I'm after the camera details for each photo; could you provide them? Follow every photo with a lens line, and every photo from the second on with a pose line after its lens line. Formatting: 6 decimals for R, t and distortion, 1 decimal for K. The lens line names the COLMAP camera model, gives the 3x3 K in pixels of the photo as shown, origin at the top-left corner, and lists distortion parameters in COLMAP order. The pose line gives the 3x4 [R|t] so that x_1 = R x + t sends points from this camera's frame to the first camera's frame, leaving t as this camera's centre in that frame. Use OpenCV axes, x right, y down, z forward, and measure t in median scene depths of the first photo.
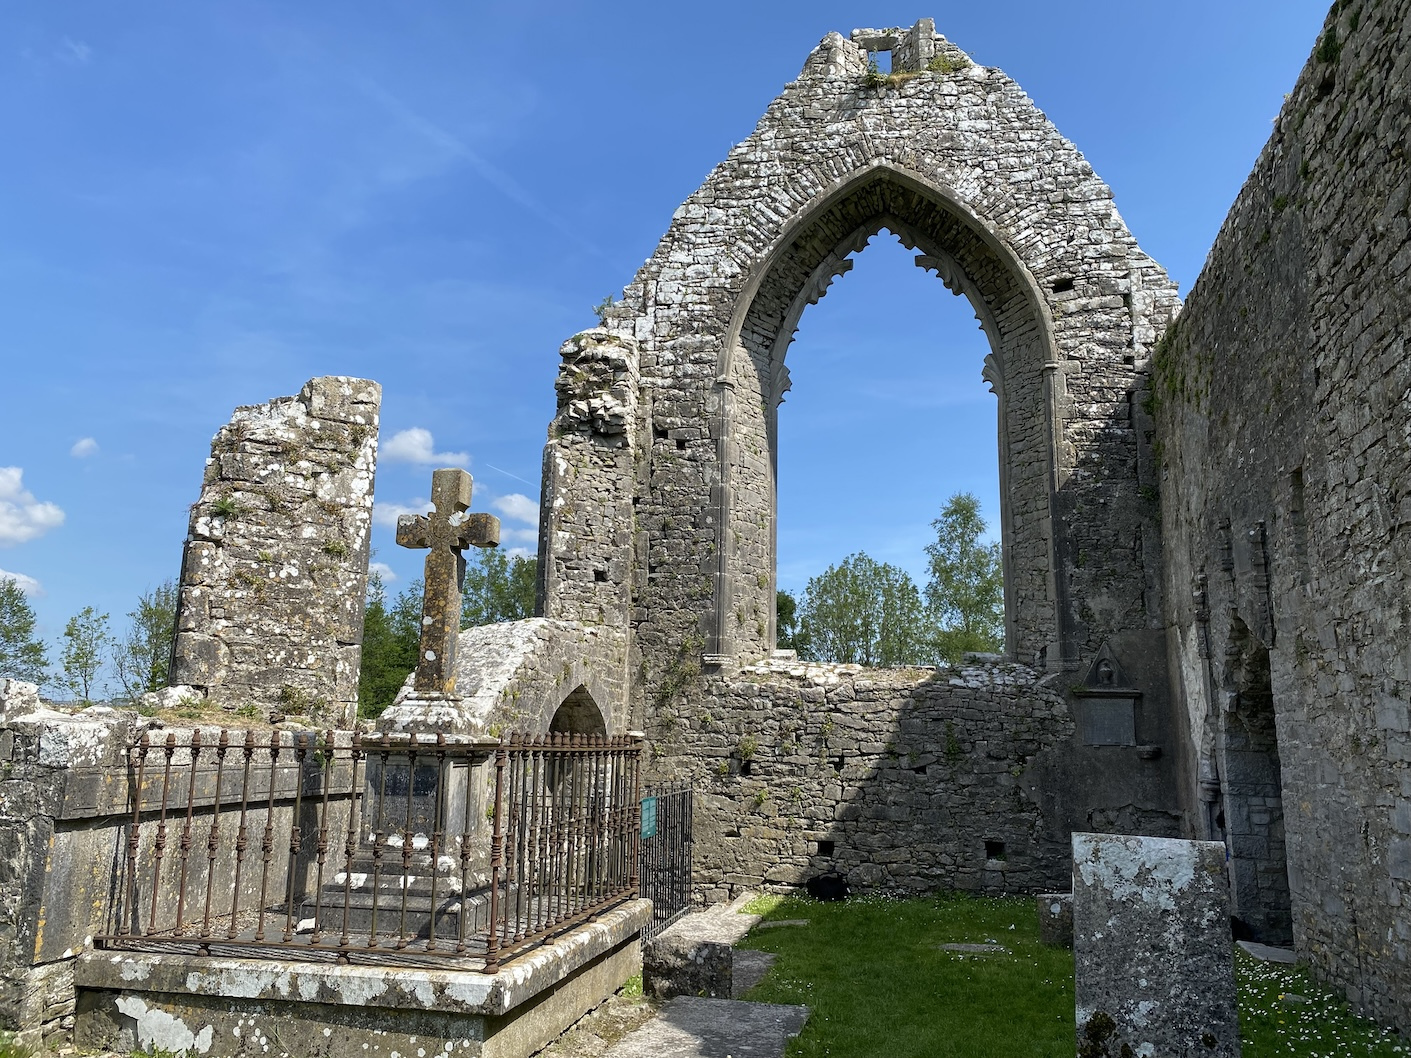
lens RADIAL K [[1069.4, 0, 696.9], [0, 1069.4, 525.3], [0, 0, 1]] dist [0.002157, 0.003043]
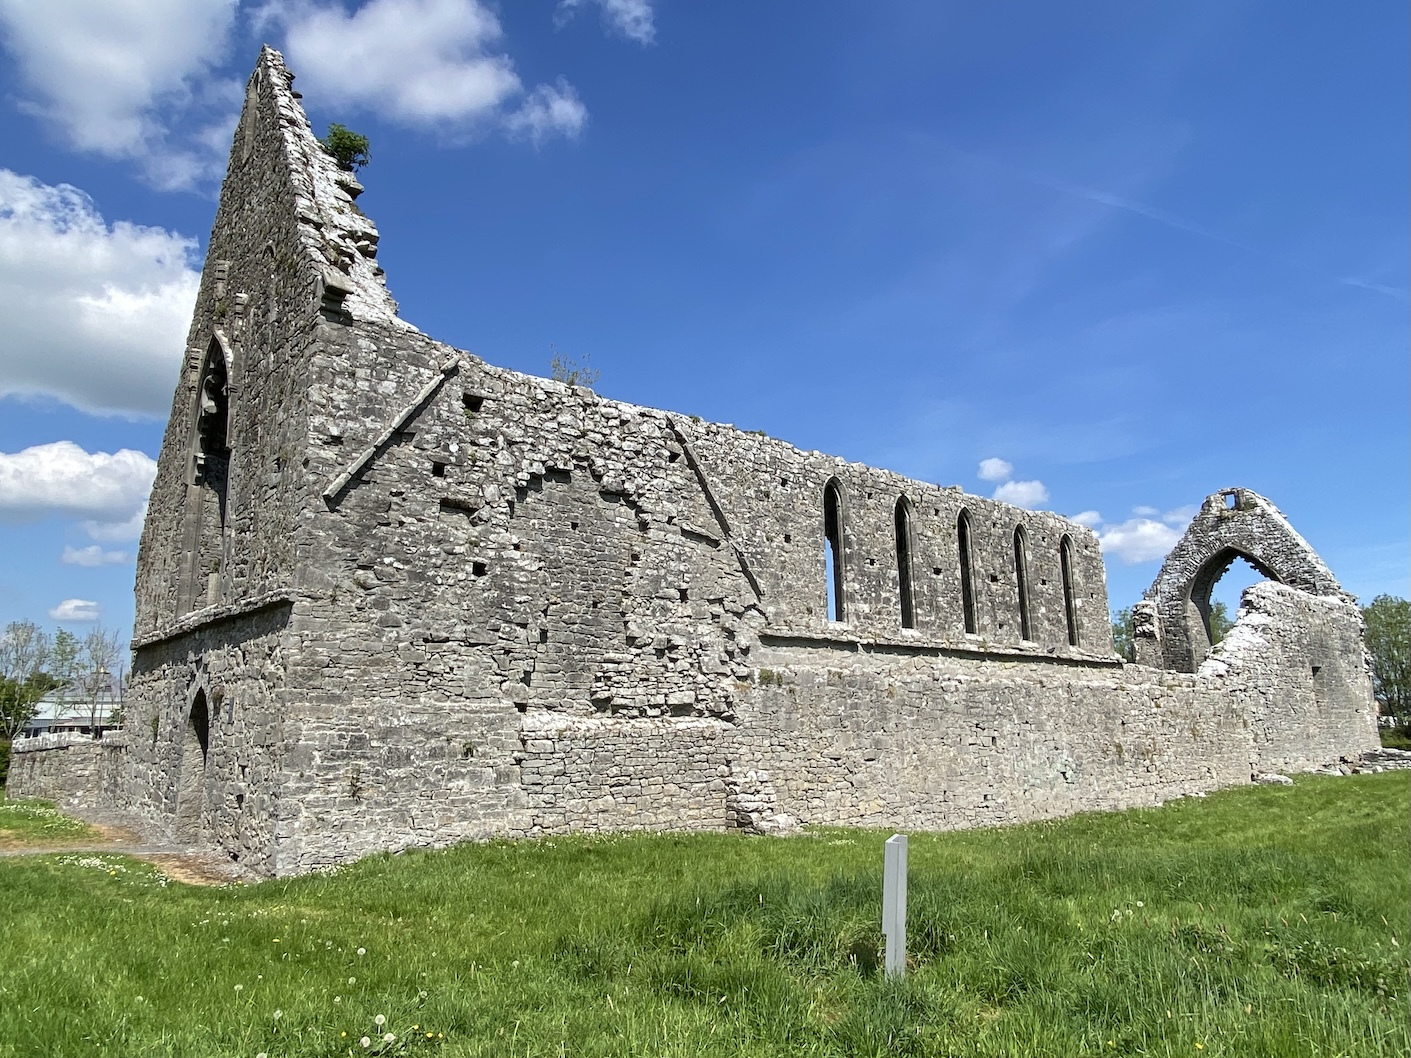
lens RADIAL K [[889.0, 0, 711.7], [0, 889.0, 528.9], [0, 0, 1]] dist [0.052012, -0.072649]
pose [[0.802014, -0.146964, -0.578943, 0.518187], [0.136004, 0.988730, -0.062581, -0.444601], [0.581616, -0.028547, 0.812963, -2.215103]]
